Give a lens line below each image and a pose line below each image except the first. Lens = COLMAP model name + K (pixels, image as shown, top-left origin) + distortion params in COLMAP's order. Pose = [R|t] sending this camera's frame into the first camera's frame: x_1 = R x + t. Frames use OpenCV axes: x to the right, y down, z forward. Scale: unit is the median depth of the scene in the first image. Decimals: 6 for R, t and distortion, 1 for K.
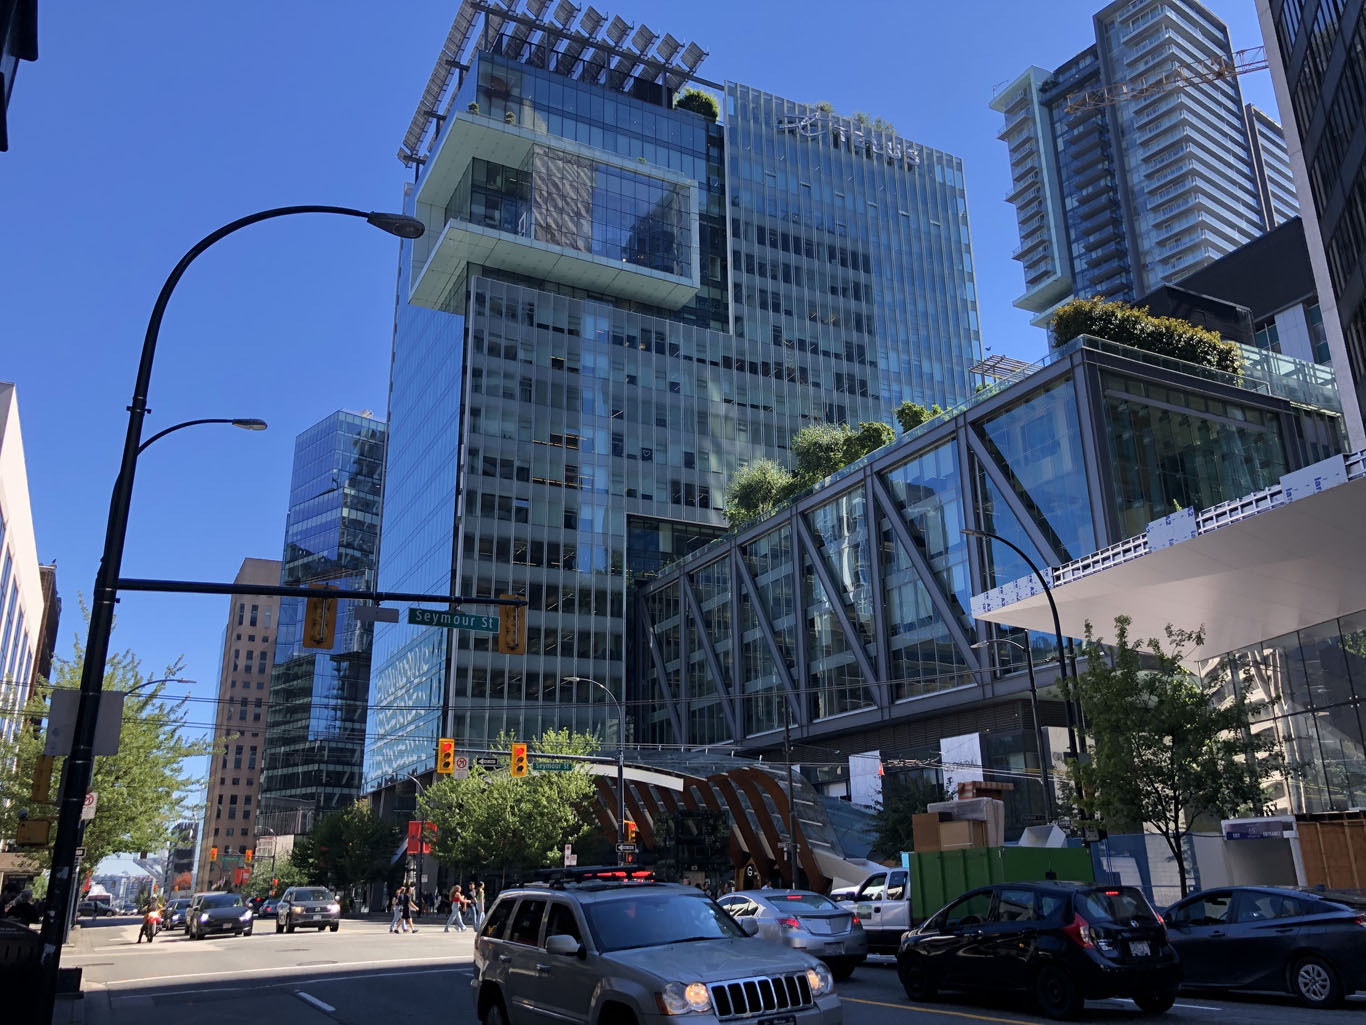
lens RADIAL K [[1109.3, 0, 683.0], [0, 1109.3, 512.5], [0, 0, 1]] dist [0.053606, -0.002932]
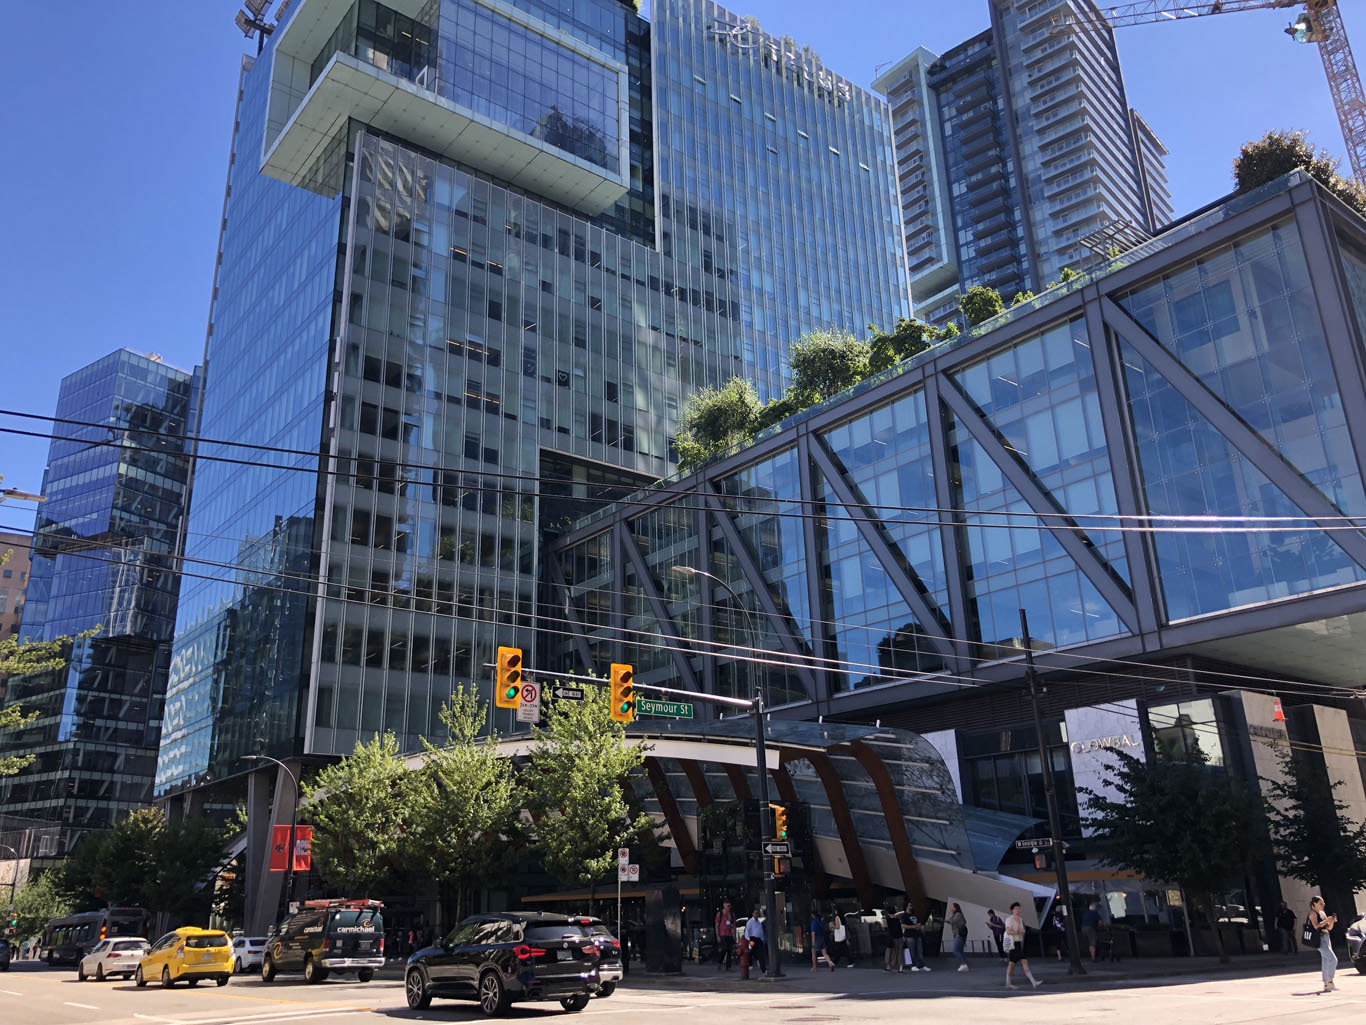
lens RADIAL K [[1117.4, 0, 655.7], [0, 1117.4, 507.7], [0, 0, 1]] dist [0.025880, -0.009020]
pose [[0.982808, 0.054403, 0.176435, -0.068795], [-0.049845, 0.998301, -0.030164, 0.041109], [-0.177777, 0.020851, 0.983850, 0.122836]]
